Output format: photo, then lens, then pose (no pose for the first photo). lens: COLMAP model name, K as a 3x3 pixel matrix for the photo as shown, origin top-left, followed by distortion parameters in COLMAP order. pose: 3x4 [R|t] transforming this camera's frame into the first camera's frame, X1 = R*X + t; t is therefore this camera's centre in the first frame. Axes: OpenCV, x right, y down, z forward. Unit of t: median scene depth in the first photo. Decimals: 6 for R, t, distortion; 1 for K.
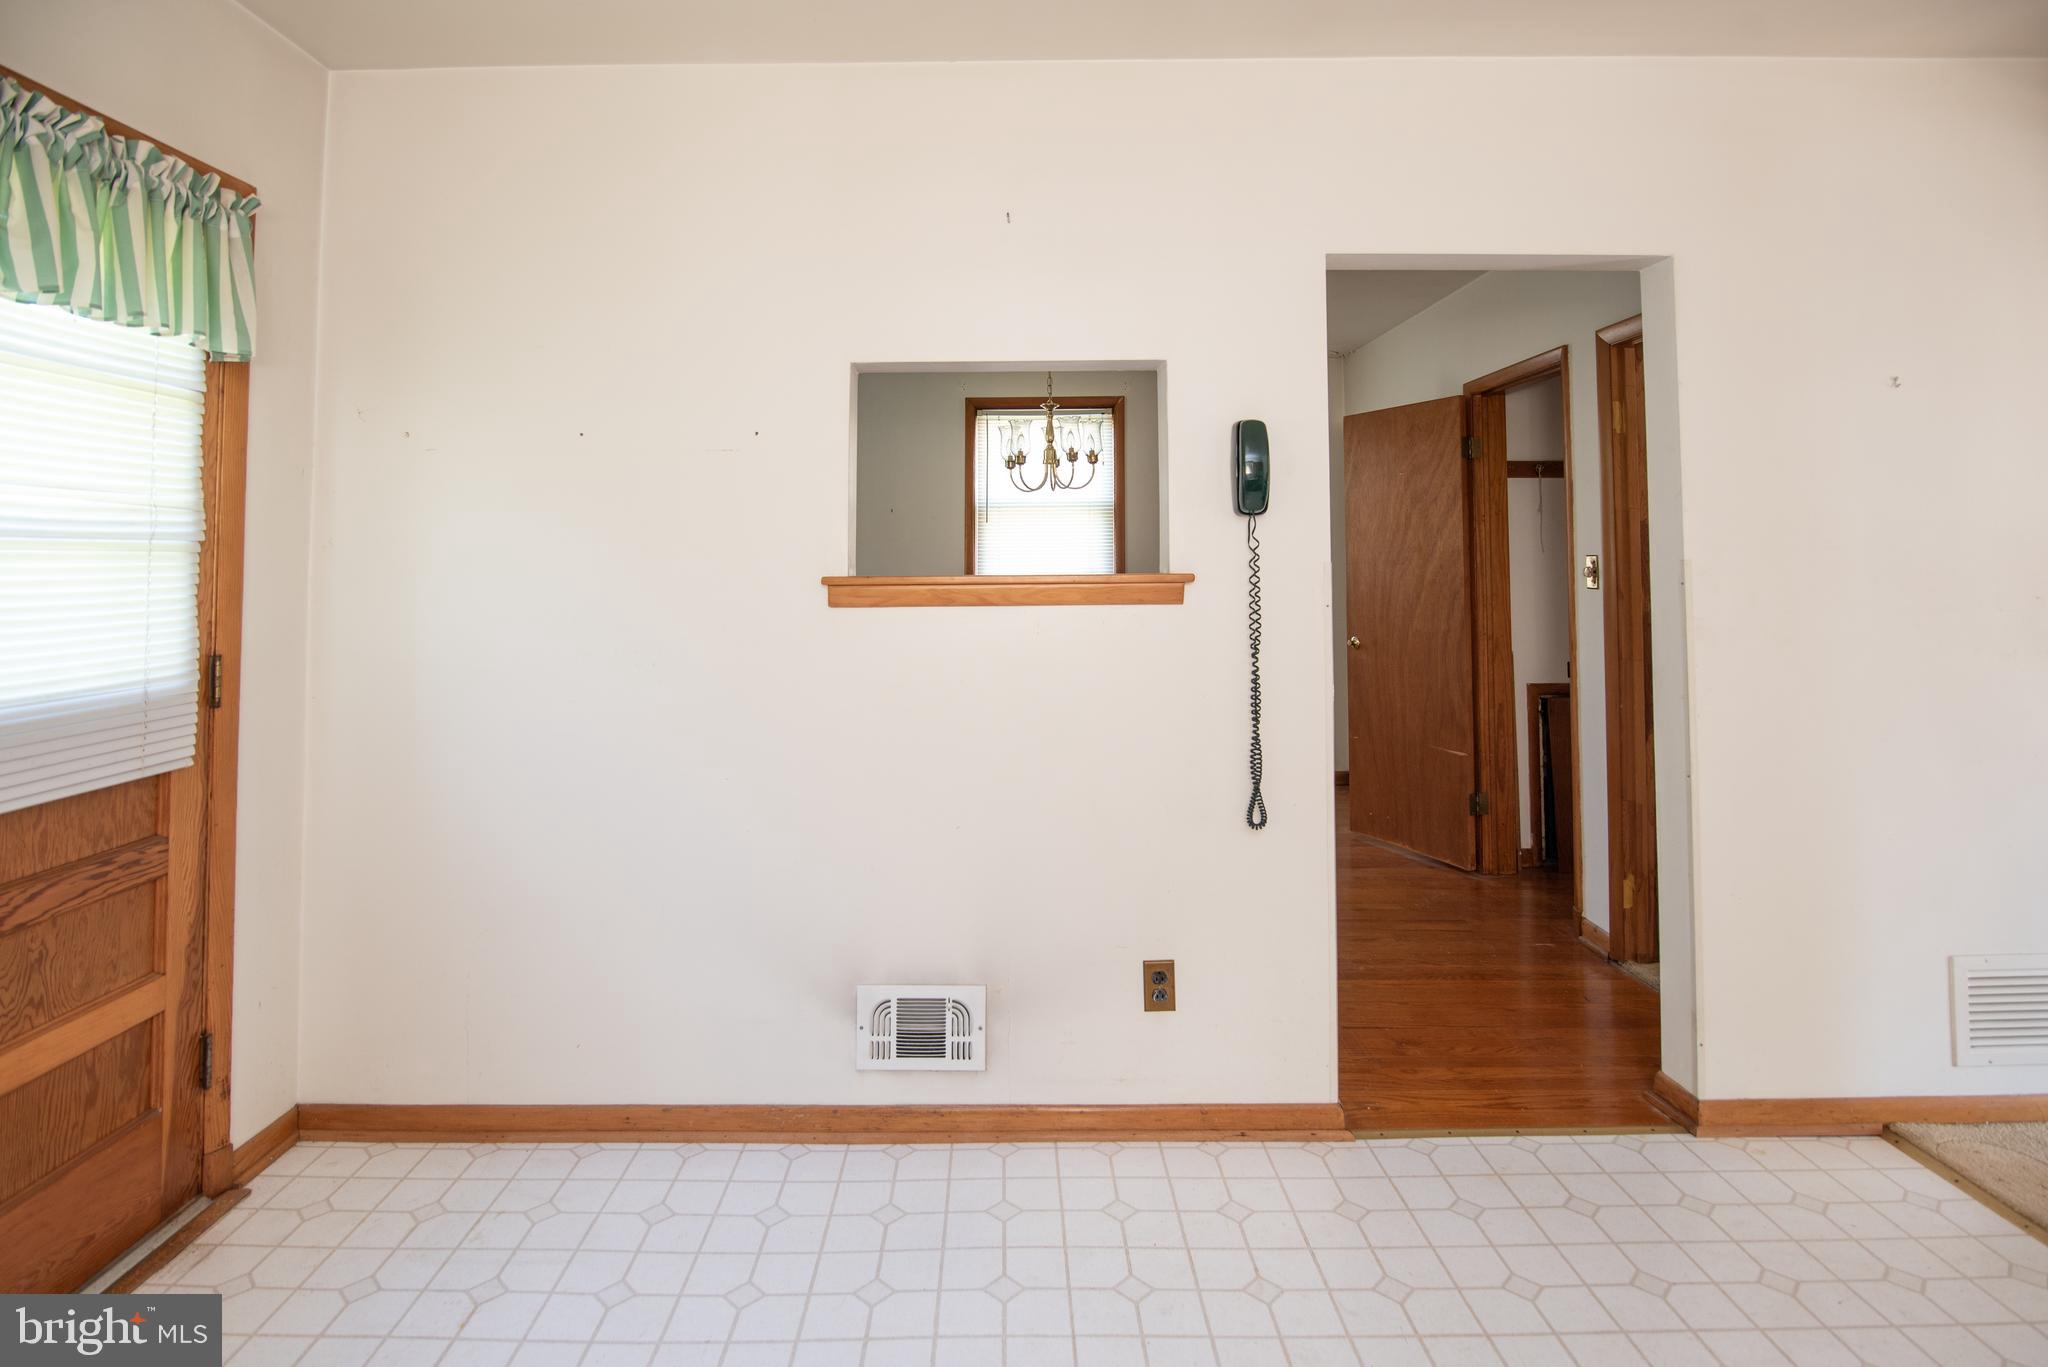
lens RADIAL K [[1054.4, 0, 1015.6], [0, 1054.4, 506.8], [0, 0, 1]] dist [-0.019711, 0.002810]
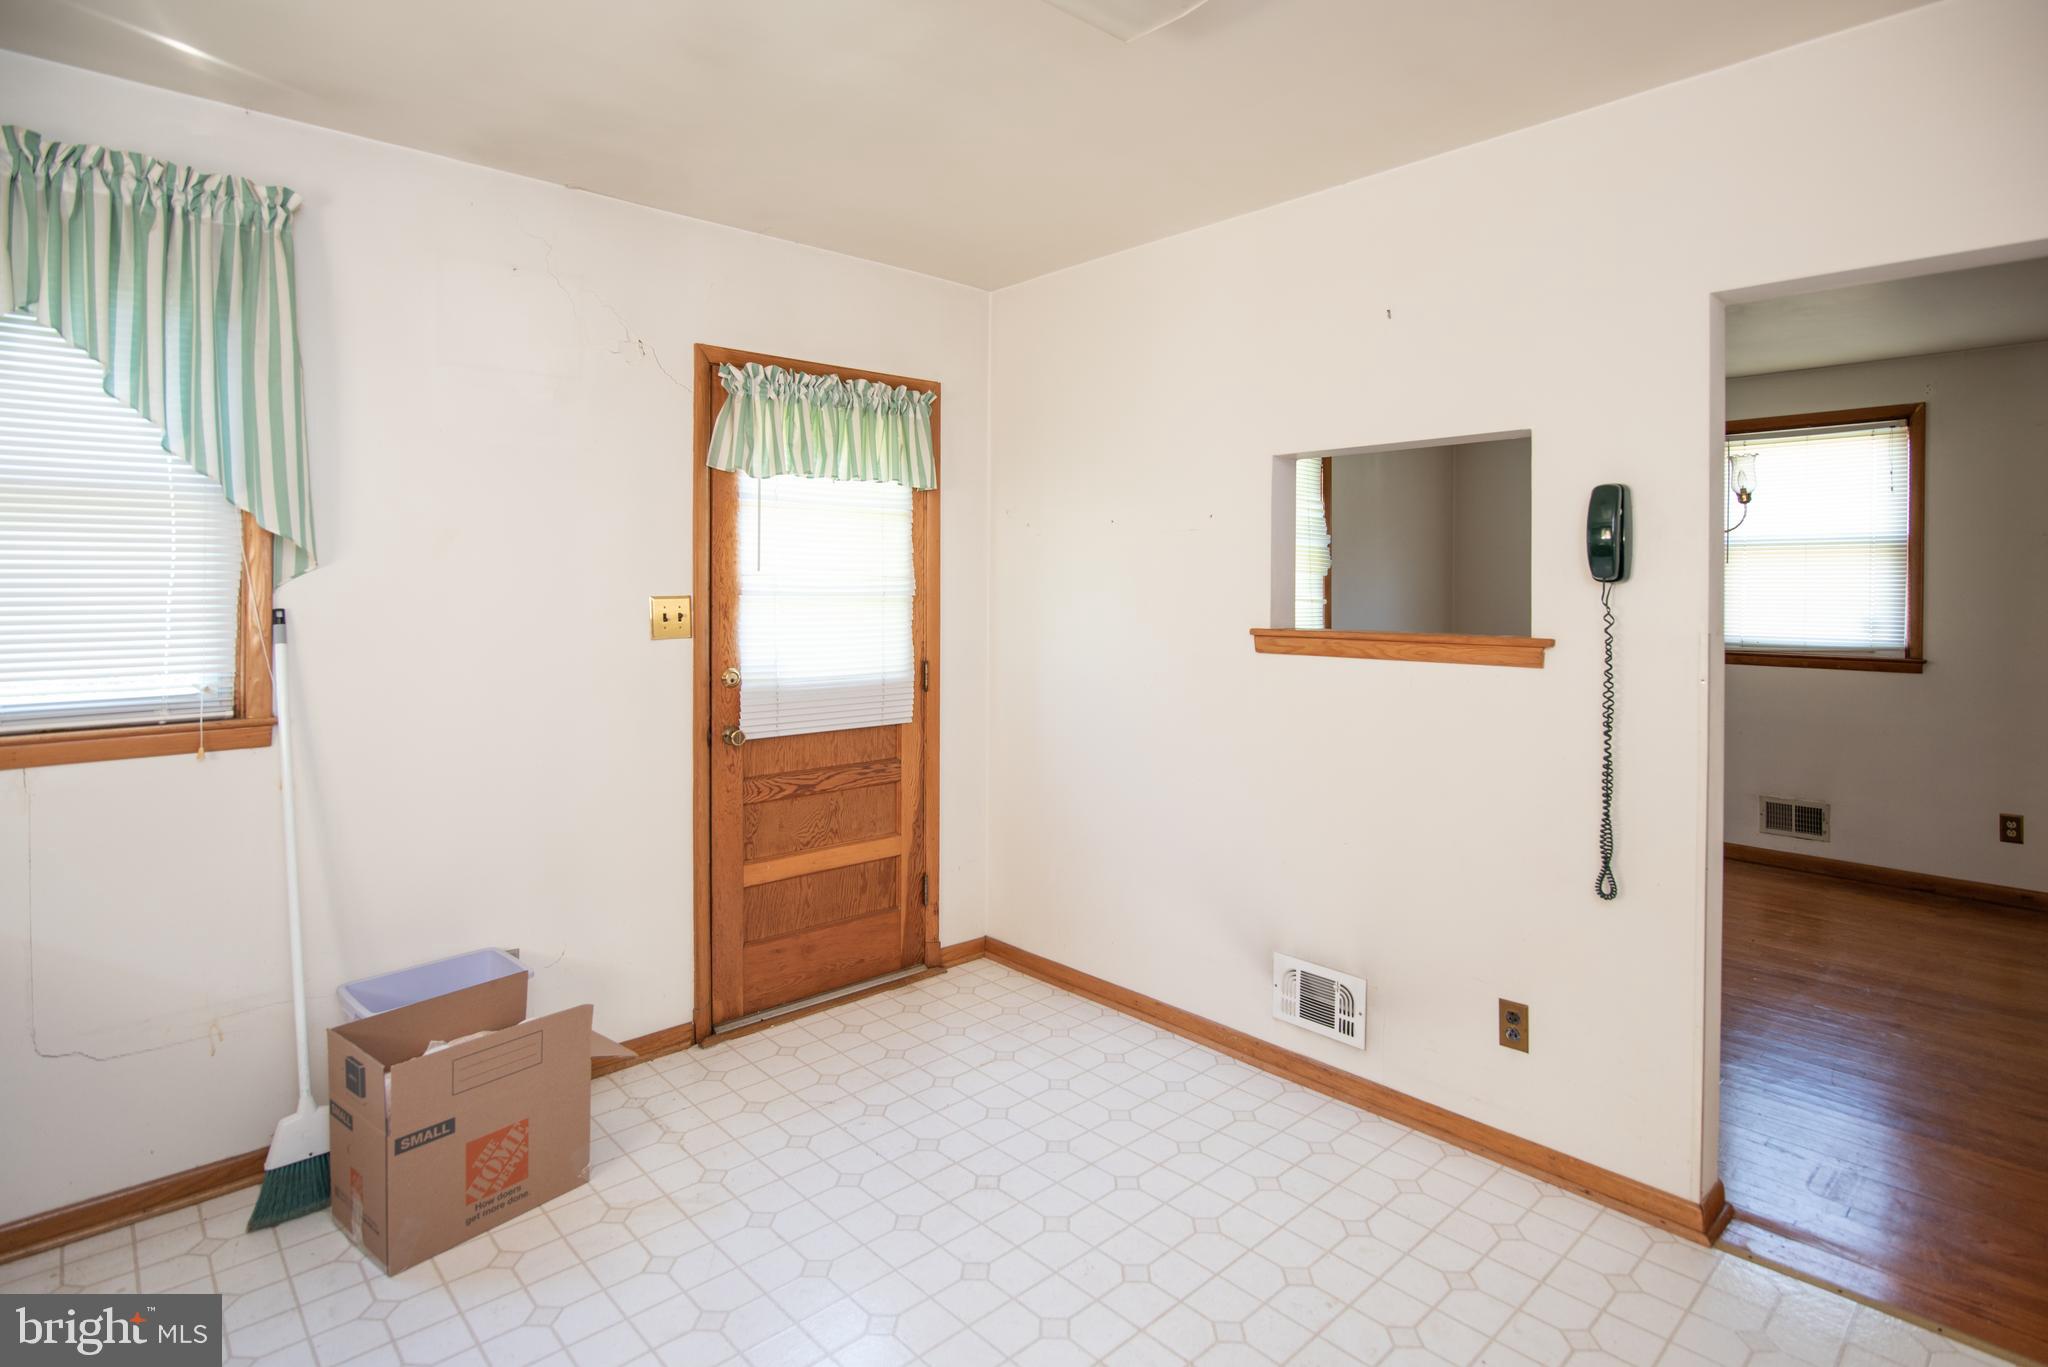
lens RADIAL K [[1054.4, 0, 1039.2], [0, 1054.4, 589.2], [0, 0, 1]] dist [-0.019711, 0.002810]
pose [[0.687810, 0.013197, -0.725771, 0.579754], [0.026490, 0.998712, 0.043264, -0.043324], [0.725407, -0.048983, 0.686575, -0.053718]]
